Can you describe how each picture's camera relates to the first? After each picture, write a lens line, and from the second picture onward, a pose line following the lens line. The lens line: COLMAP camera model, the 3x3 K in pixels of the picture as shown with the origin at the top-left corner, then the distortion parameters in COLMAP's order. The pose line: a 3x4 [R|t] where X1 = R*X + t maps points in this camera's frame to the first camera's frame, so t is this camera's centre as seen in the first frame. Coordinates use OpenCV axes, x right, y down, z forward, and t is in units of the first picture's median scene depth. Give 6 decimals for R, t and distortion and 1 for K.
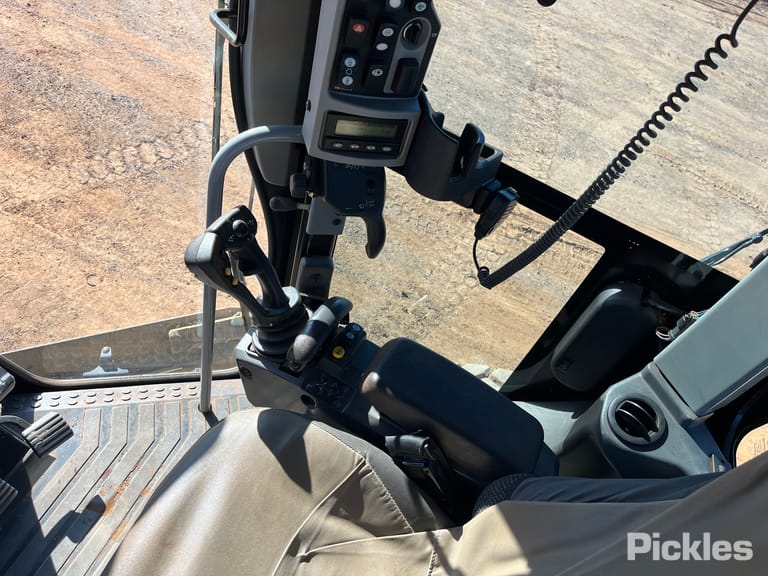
lens RADIAL K [[579.5, 0, 384.0], [0, 579.5, 288.0], [0, 0, 1]] dist [0.064763, -0.103202]
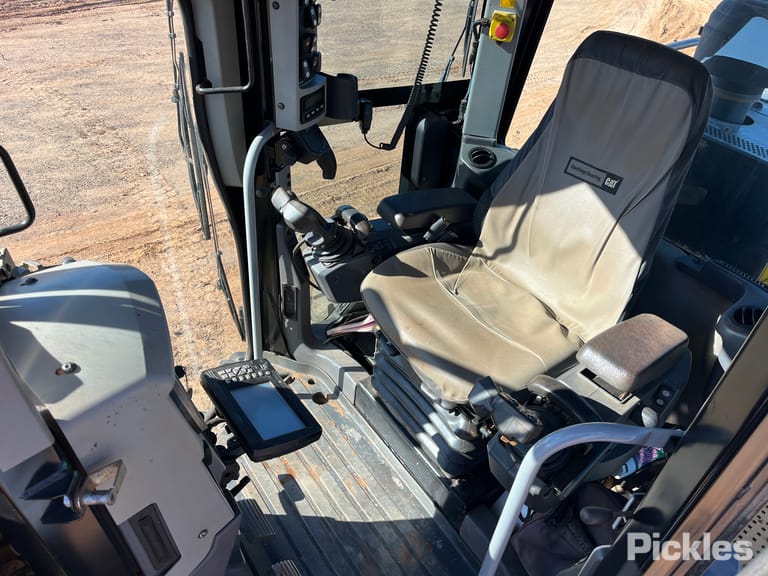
lens RADIAL K [[579.5, 0, 384.0], [0, 579.5, 288.0], [0, 0, 1]] dist [0.064763, -0.103202]
pose [[0.557836, -0.646459, 0.520491, -1.010510], [0.655658, 0.727760, 0.201190, -0.065888], [-0.508854, 0.229033, 0.829826, -0.360842]]
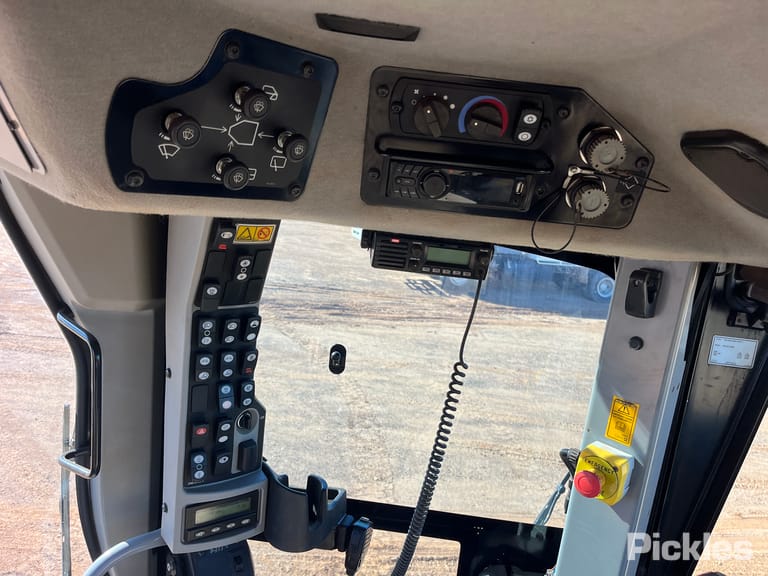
lens RADIAL K [[579.5, 0, 384.0], [0, 579.5, 288.0], [0, 0, 1]] dist [0.064763, -0.103202]
pose [[0.915417, -0.213589, 0.341161, -0.033978], [0.367009, 0.790957, -0.489582, 0.043543], [-0.165274, 0.573381, 0.802445, -0.163590]]
